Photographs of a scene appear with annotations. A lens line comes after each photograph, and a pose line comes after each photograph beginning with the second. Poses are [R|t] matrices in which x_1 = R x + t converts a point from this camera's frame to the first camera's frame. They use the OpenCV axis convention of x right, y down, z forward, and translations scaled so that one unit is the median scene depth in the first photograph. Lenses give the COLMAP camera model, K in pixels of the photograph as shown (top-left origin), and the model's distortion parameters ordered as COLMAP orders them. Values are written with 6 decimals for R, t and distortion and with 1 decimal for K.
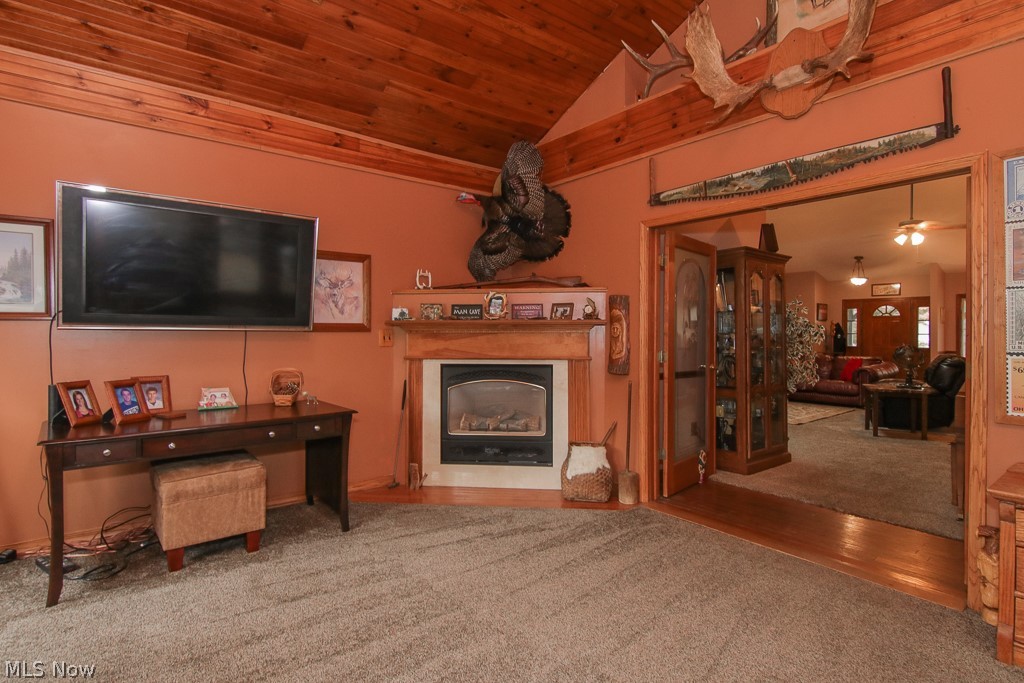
lens RADIAL K [[525.5, 0, 513.0], [0, 525.5, 334.2], [0, 0, 1]] dist [0.003500, 0.000593]
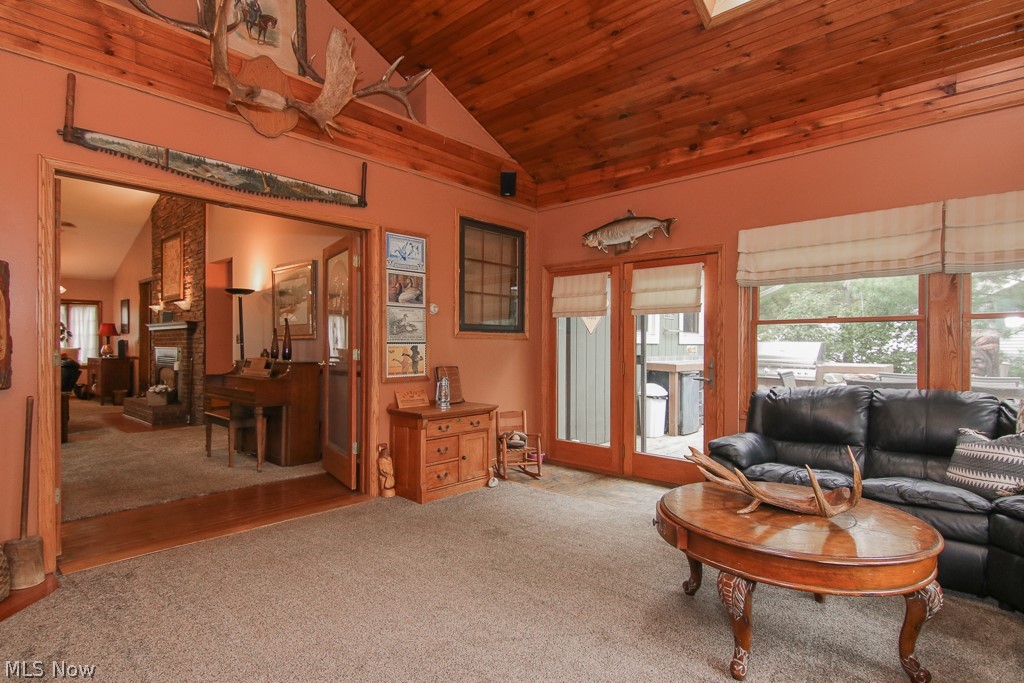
lens RADIAL K [[525.5, 0, 513.1], [0, 525.5, 346.9], [0, 0, 1]] dist [0.003500, 0.000593]
pose [[-0.157362, -0.003208, 0.987536, -0.615843], [-0.000795, 0.999995, 0.003122, 0.031720], [-0.987541, -0.000293, -0.157363, 0.616970]]
